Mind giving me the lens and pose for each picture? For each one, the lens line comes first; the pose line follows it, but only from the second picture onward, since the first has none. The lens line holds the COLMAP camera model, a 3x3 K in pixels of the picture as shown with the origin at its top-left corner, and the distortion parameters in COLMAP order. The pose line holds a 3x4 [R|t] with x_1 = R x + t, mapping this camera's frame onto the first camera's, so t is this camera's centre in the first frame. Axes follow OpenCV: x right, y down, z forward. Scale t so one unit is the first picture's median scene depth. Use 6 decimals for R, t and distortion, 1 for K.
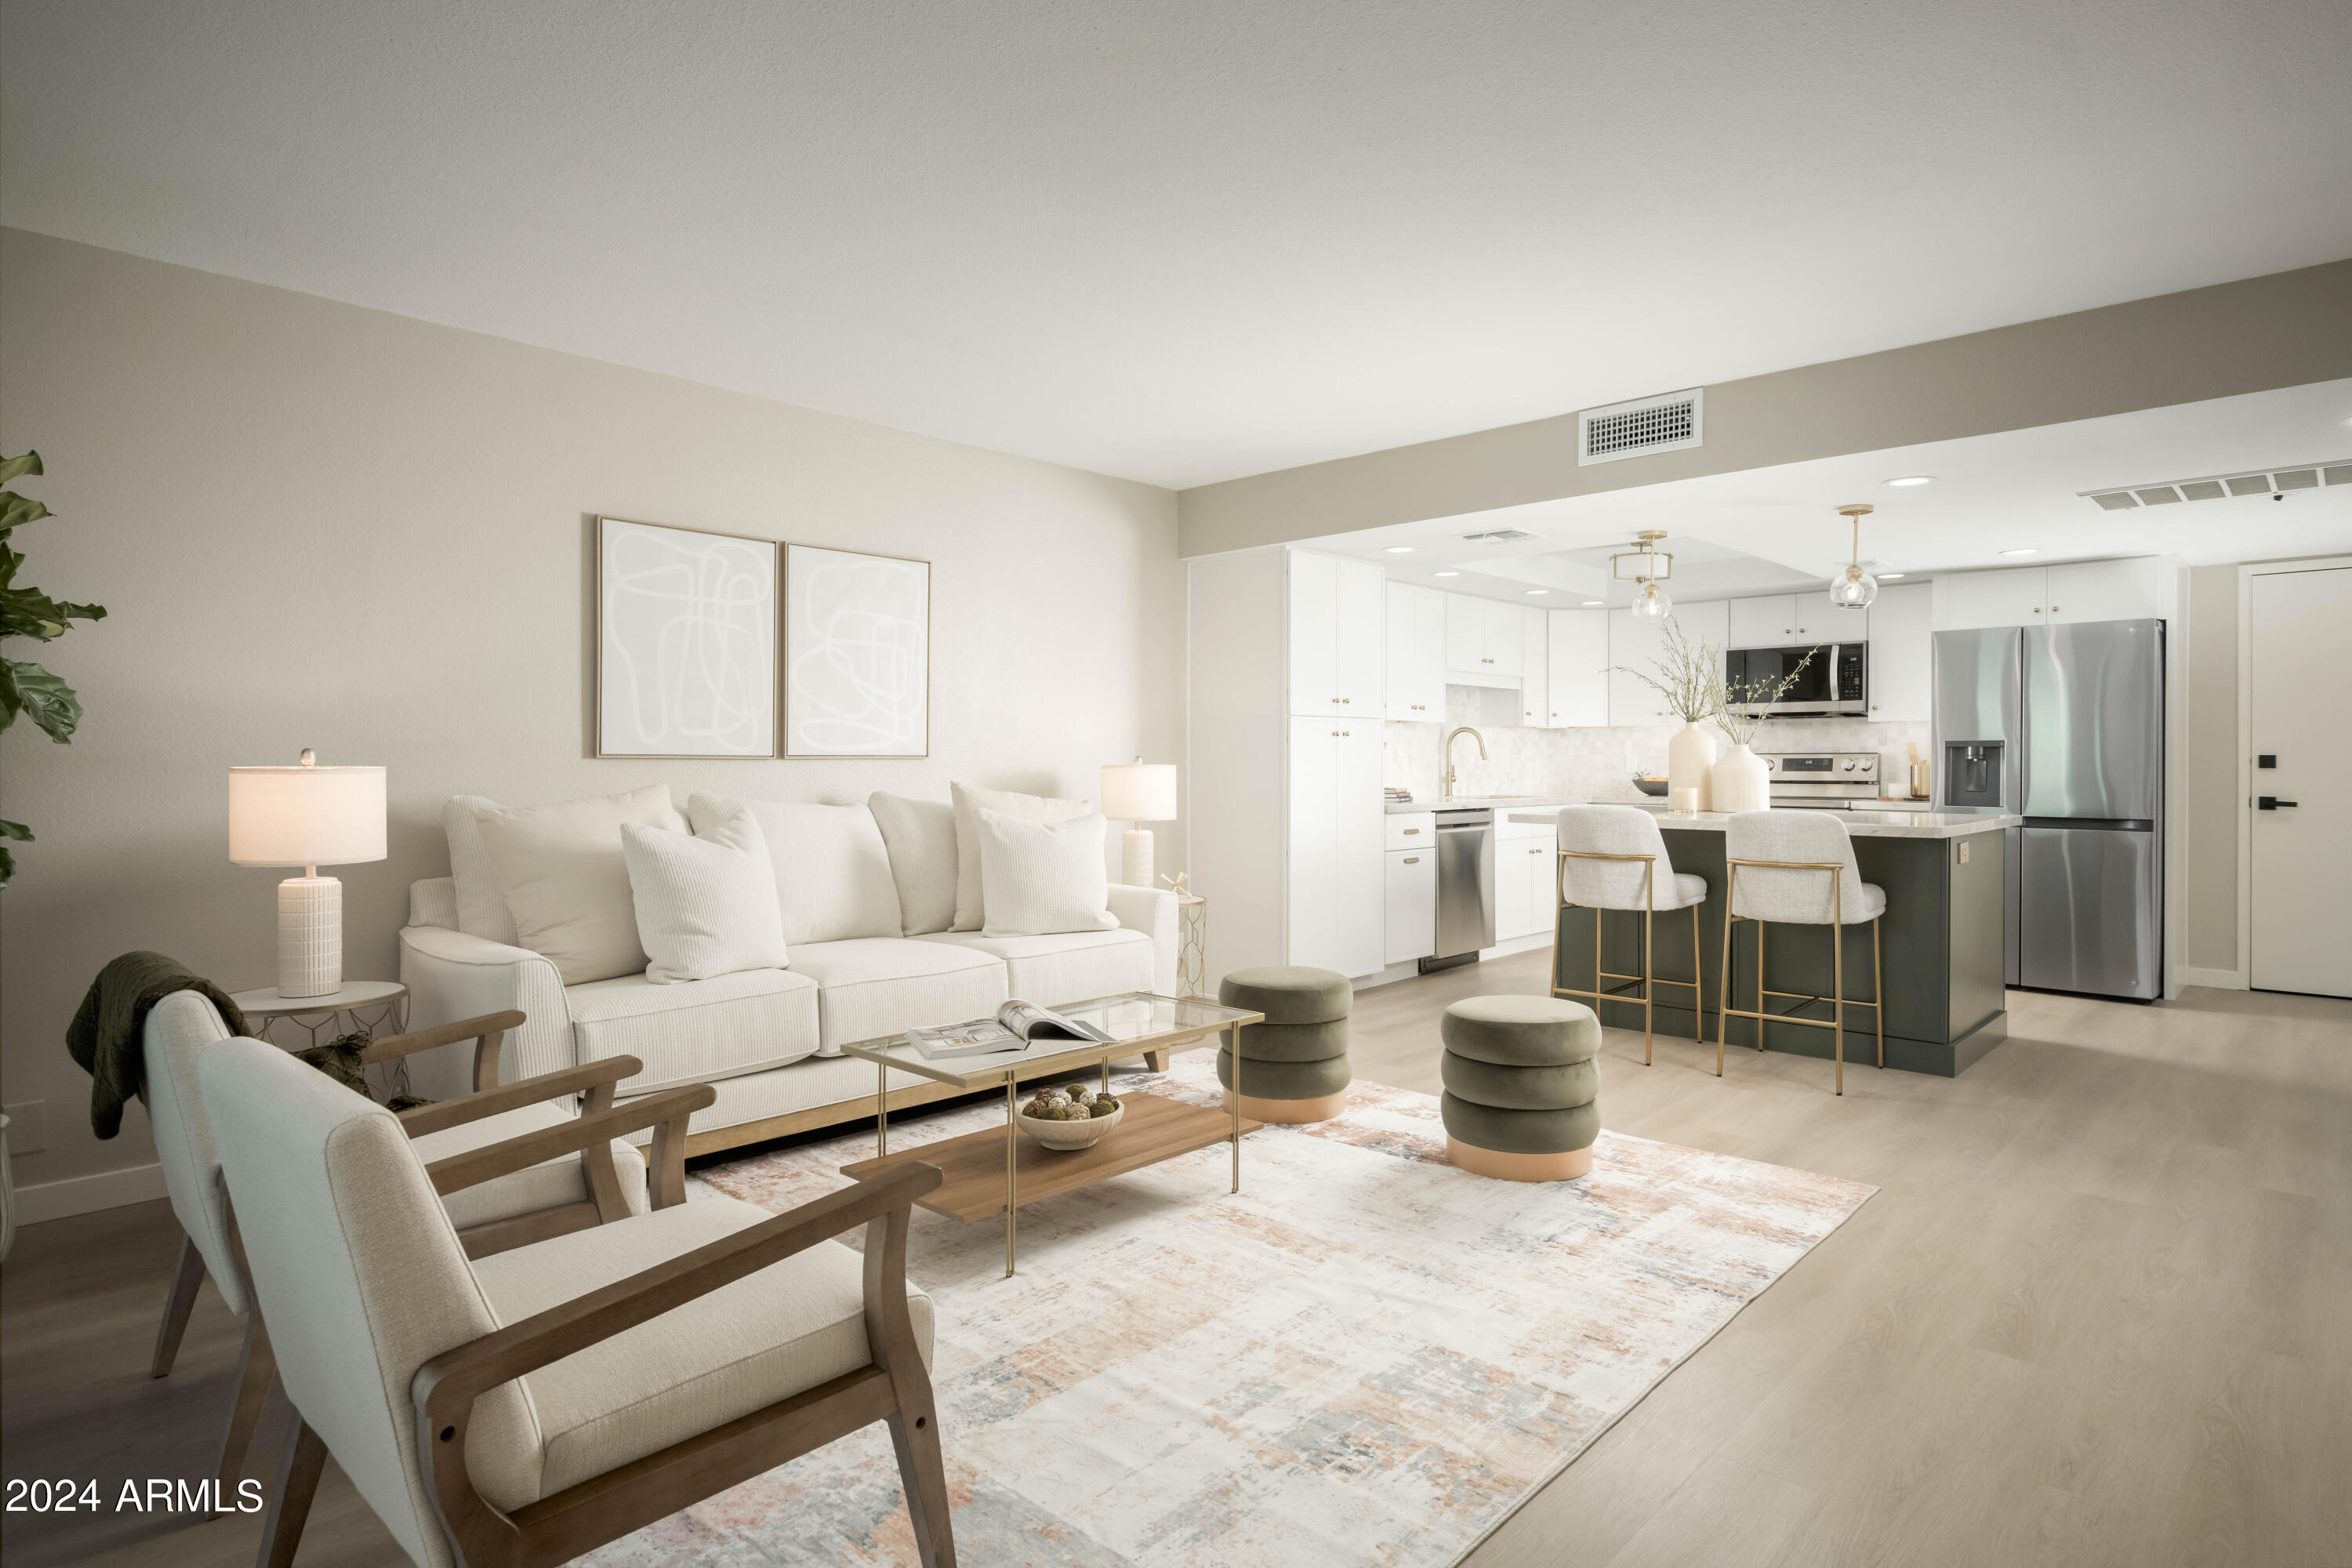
lens RADIAL K [[1258.3, 0, 1171.7], [0, 1258.3, 775.2], [0, 0, 1]] dist [0.000739, -0.000232]
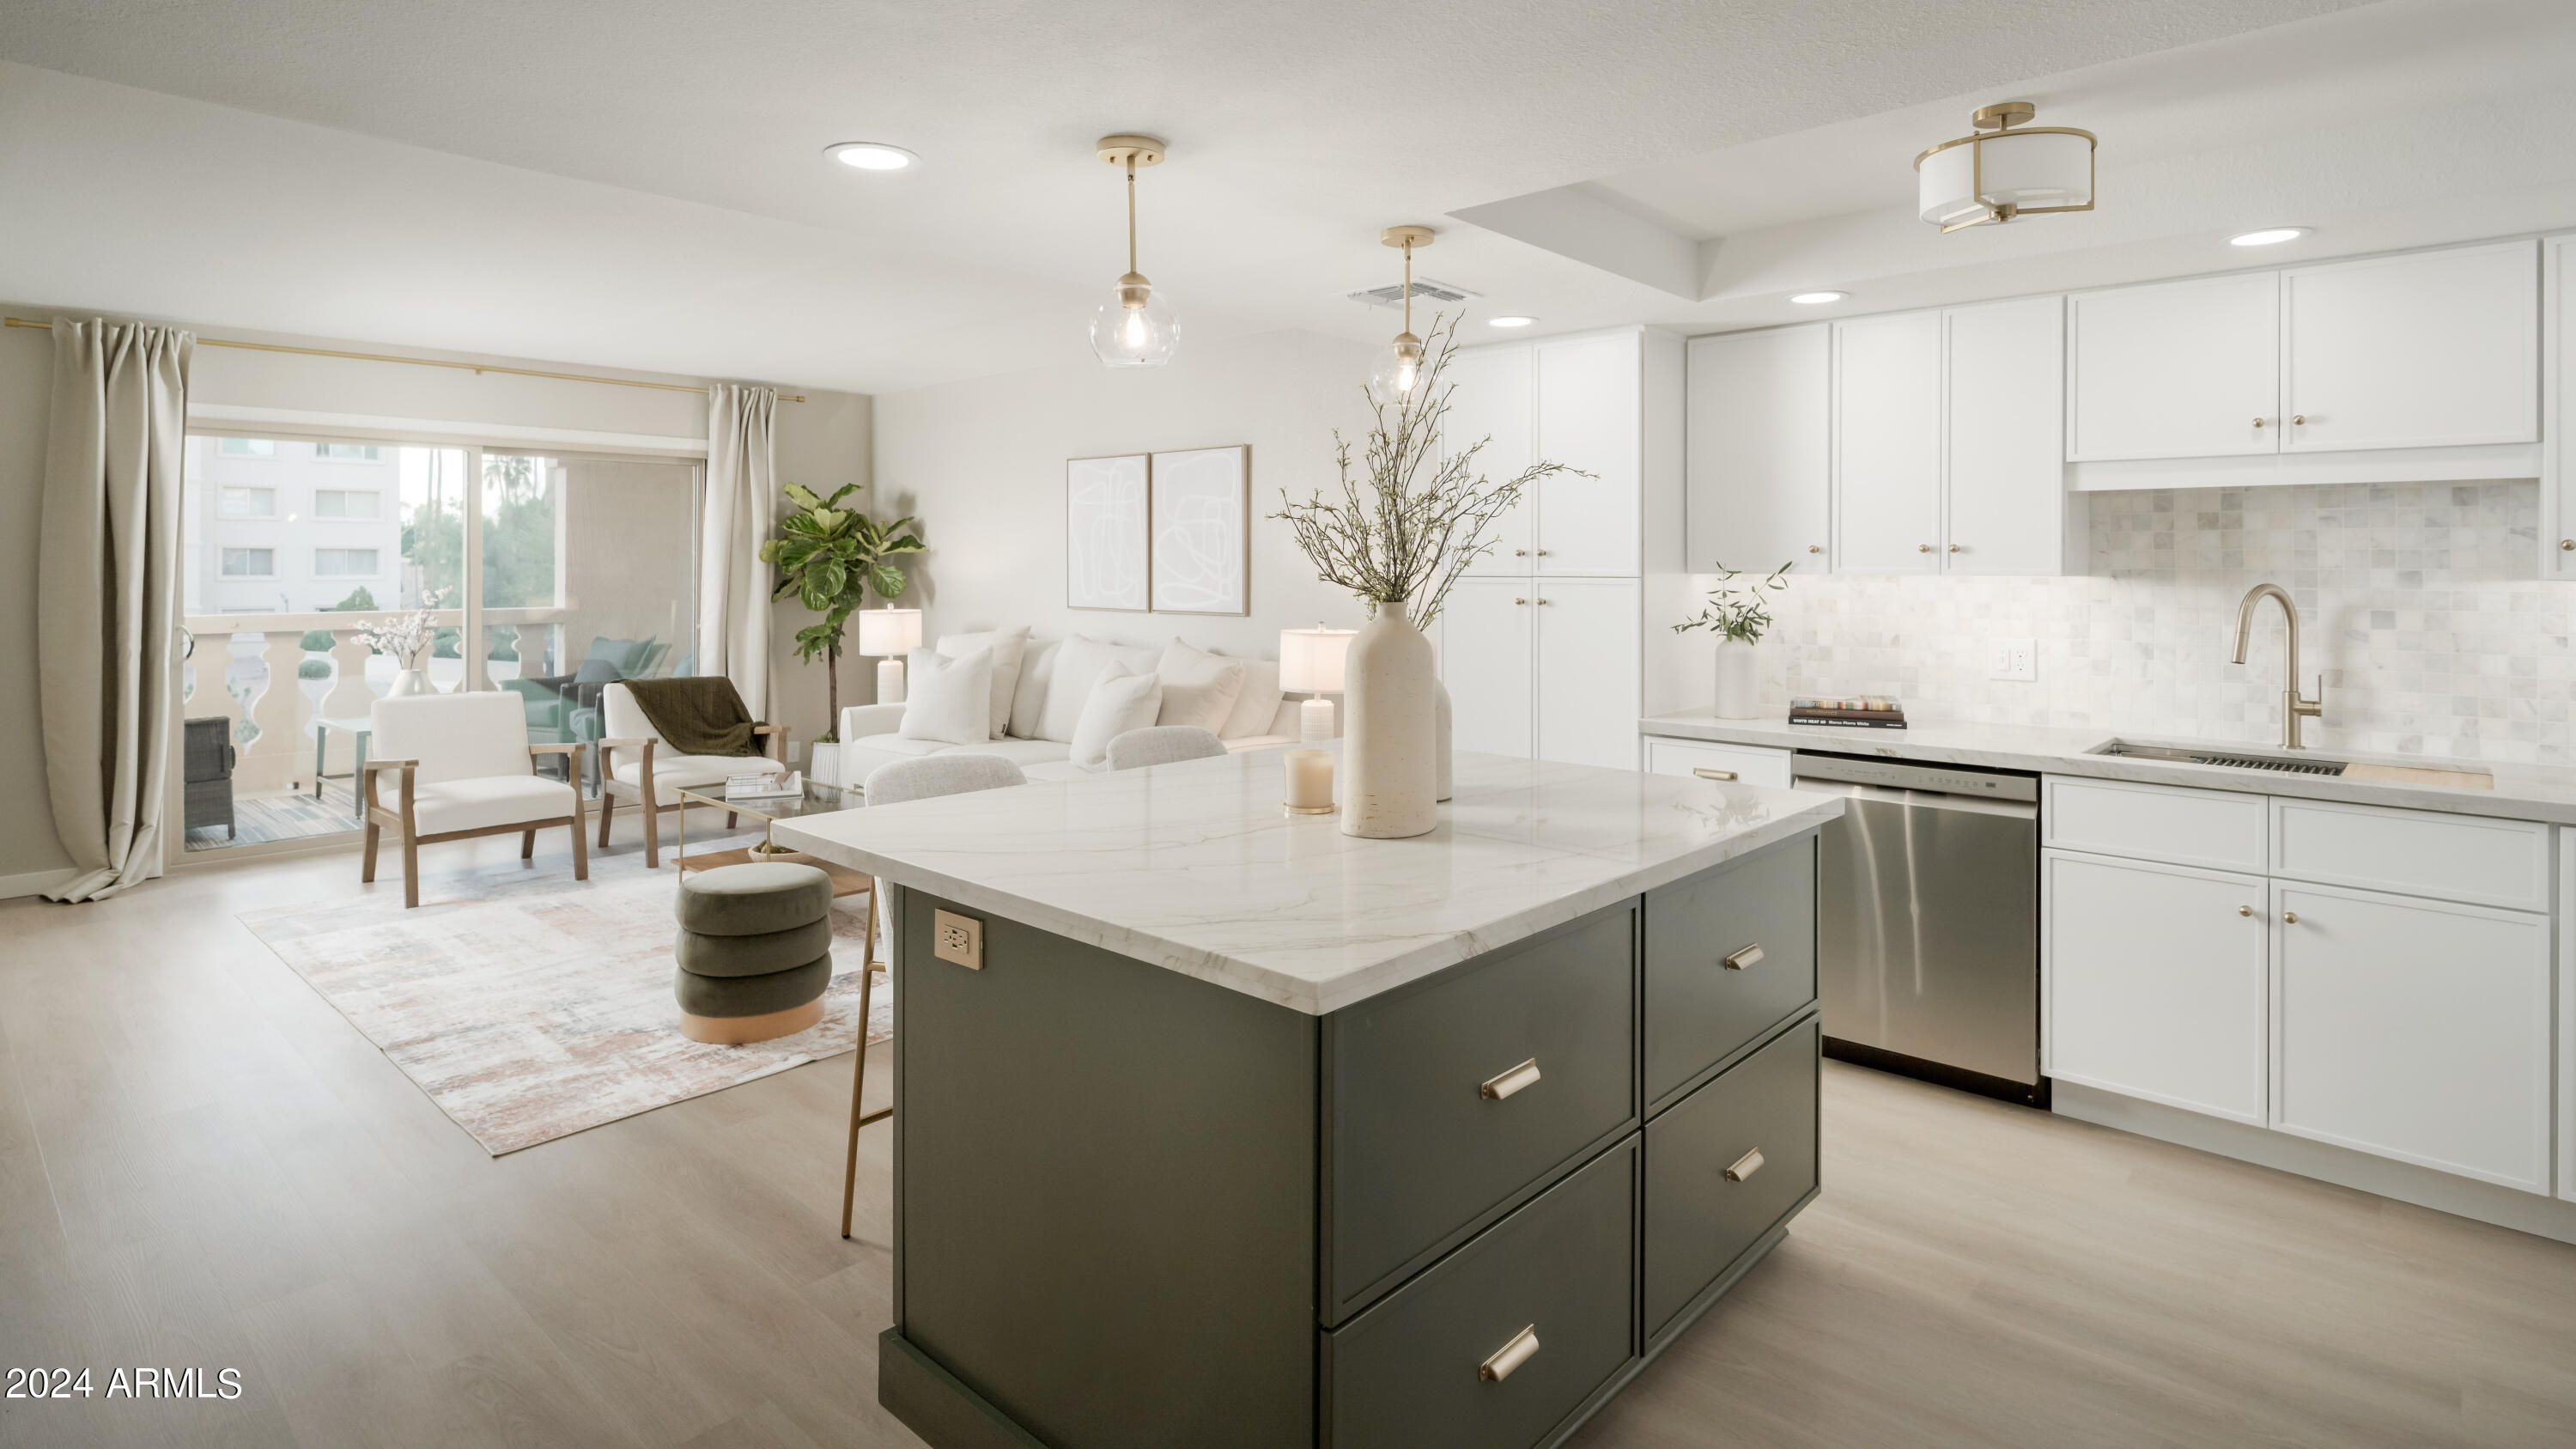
lens RADIAL K [[1293.9, 0, 1295.2], [0, 1293.9, 560.7], [0, 0, 1]] dist [0.000758, -0.000411]
pose [[0.023482, -0.004707, -0.999713, 0.735050], [-0.016754, 0.999847, -0.005101, -0.043833], [0.999584, 0.016869, 0.023400, 0.760402]]
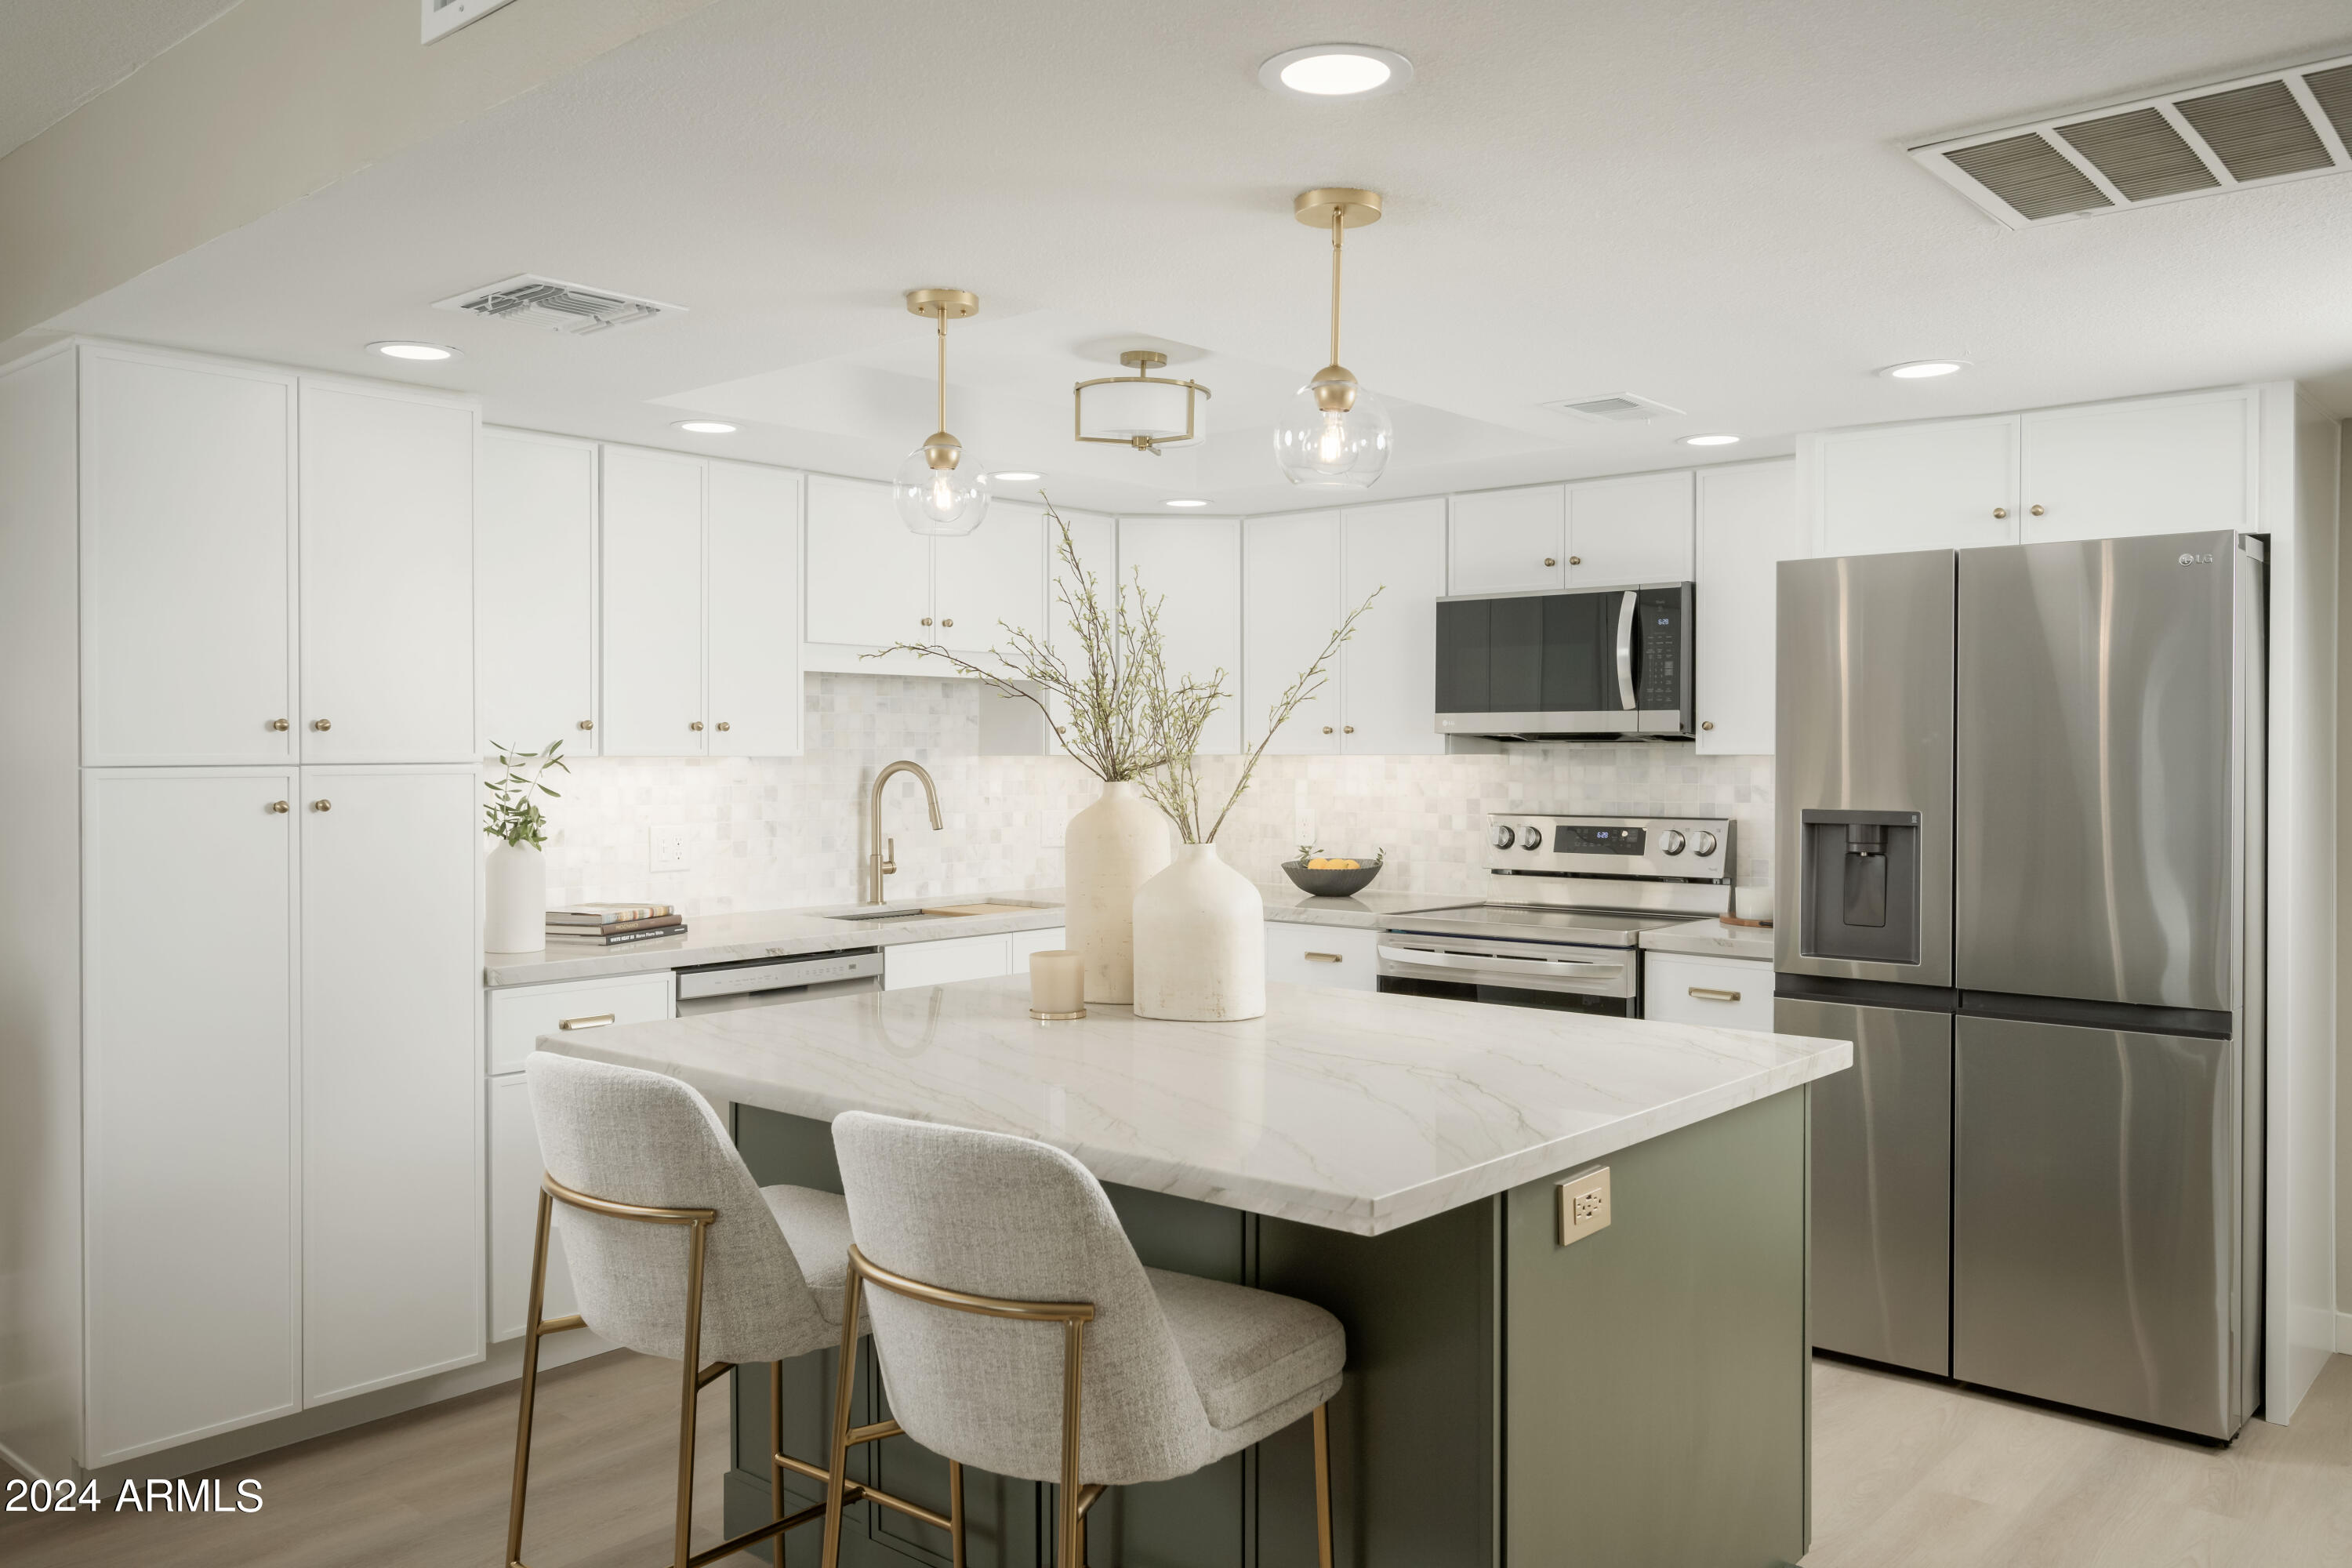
lens RADIAL K [[1794.4, 0, 1176.0], [0, 1794.4, 784.0], [0, 0, 1]] dist [0.007067, 0.004869]
pose [[0.998691, -0.001806, 0.051120, 0.351728], [0.001420, 0.999970, 0.007589, -0.039808], [-0.051132, -0.007507, 0.998664, 0.370977]]
